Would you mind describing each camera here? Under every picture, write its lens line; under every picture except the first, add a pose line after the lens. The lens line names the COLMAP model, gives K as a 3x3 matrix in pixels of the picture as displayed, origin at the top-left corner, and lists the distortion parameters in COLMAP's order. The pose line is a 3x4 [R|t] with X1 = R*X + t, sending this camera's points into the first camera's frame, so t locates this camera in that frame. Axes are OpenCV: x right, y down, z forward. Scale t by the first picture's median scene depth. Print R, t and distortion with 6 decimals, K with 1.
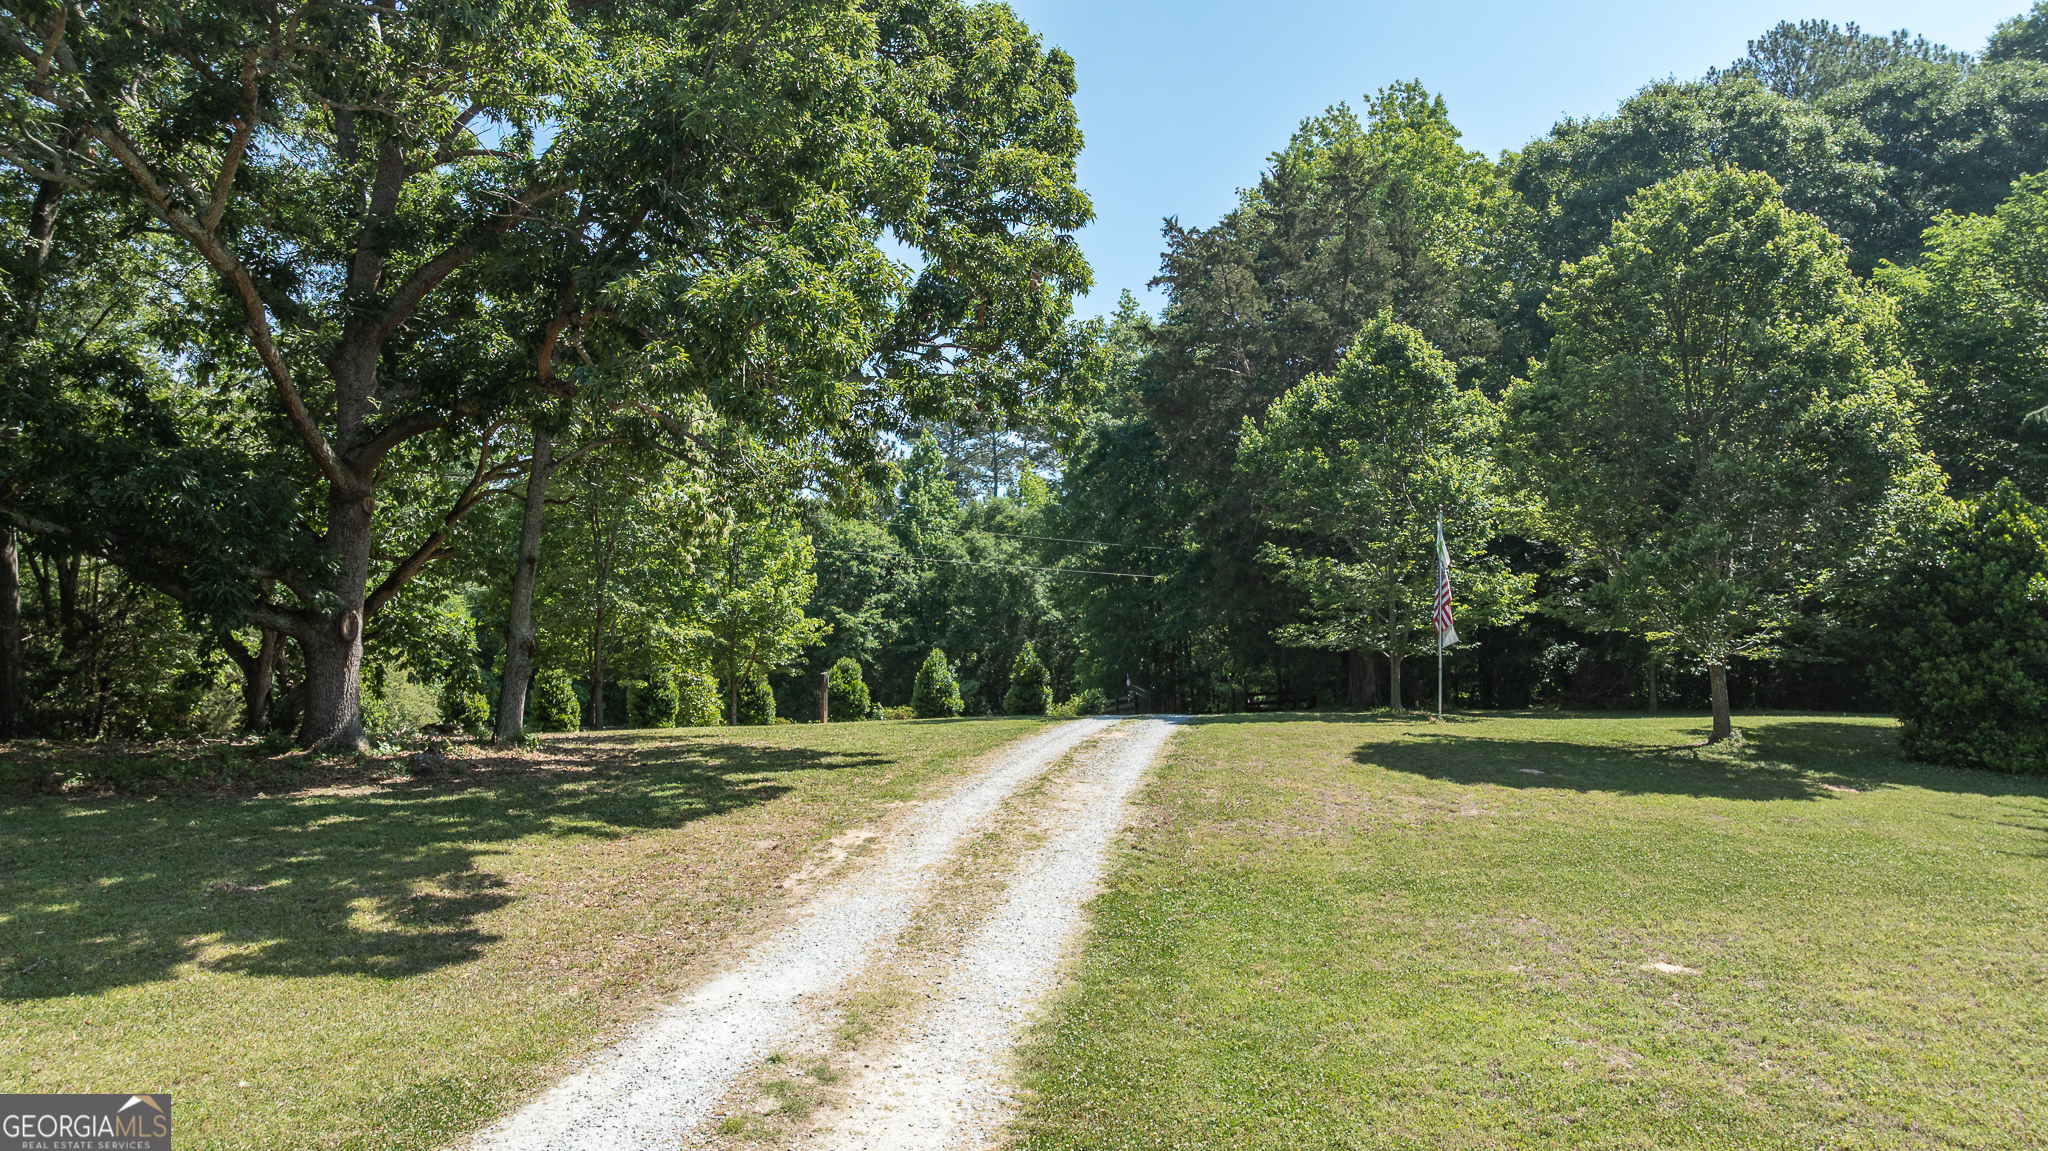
lens RADIAL K [[1441.0, 0, 1024.5], [0, 1441.0, 580.1], [0, 0, 1]] dist [-0.034197, 0.032262]
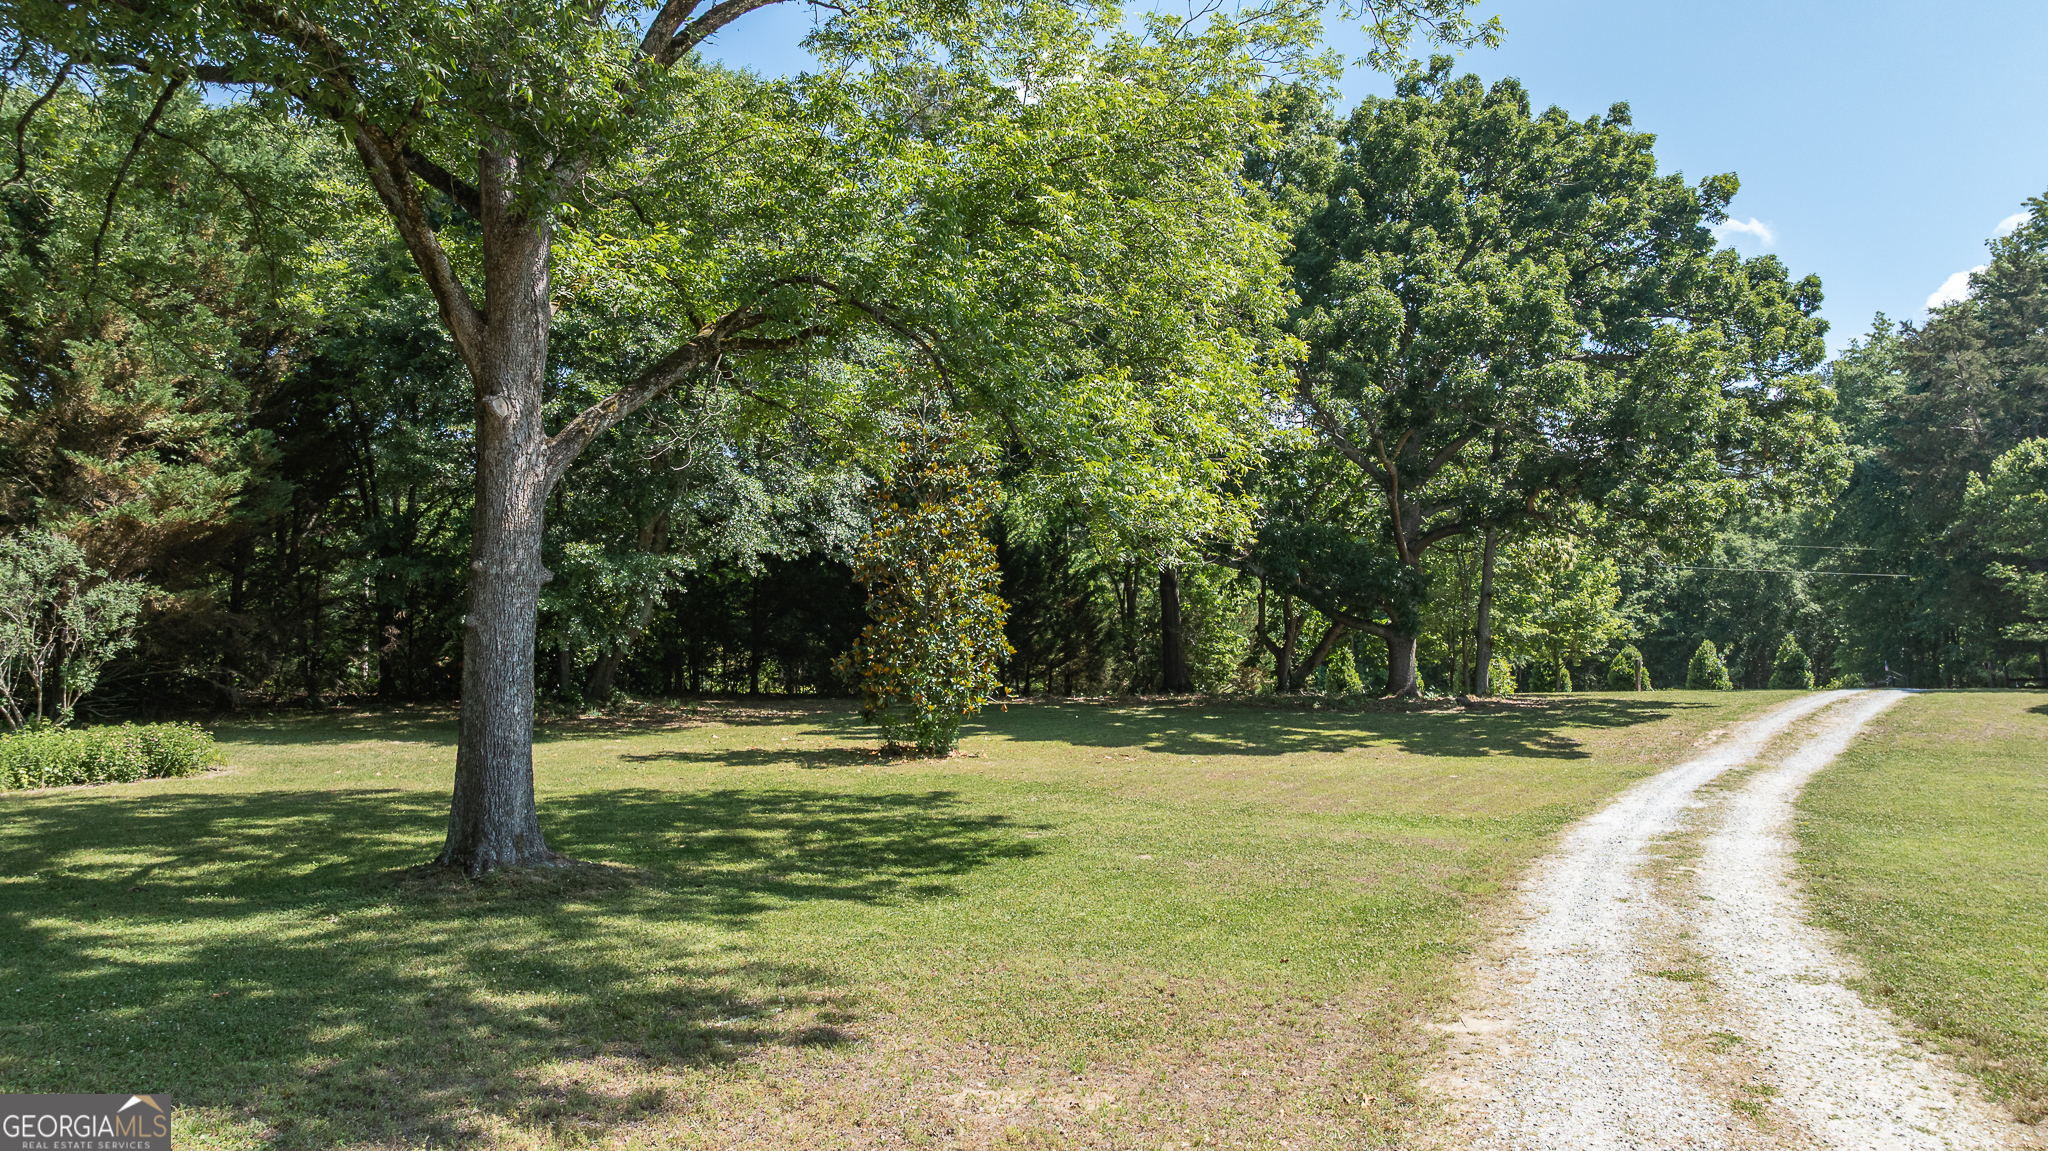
lens RADIAL K [[1441.0, 0, 1025.0], [0, 1441.0, 579.8], [0, 0, 1]] dist [-0.034197, 0.032262]
pose [[0.886181, -0.020703, -0.462876, -0.009401], [0.024468, 0.999698, 0.002130, -0.019739], [0.462693, -0.013214, 0.886420, -0.338440]]
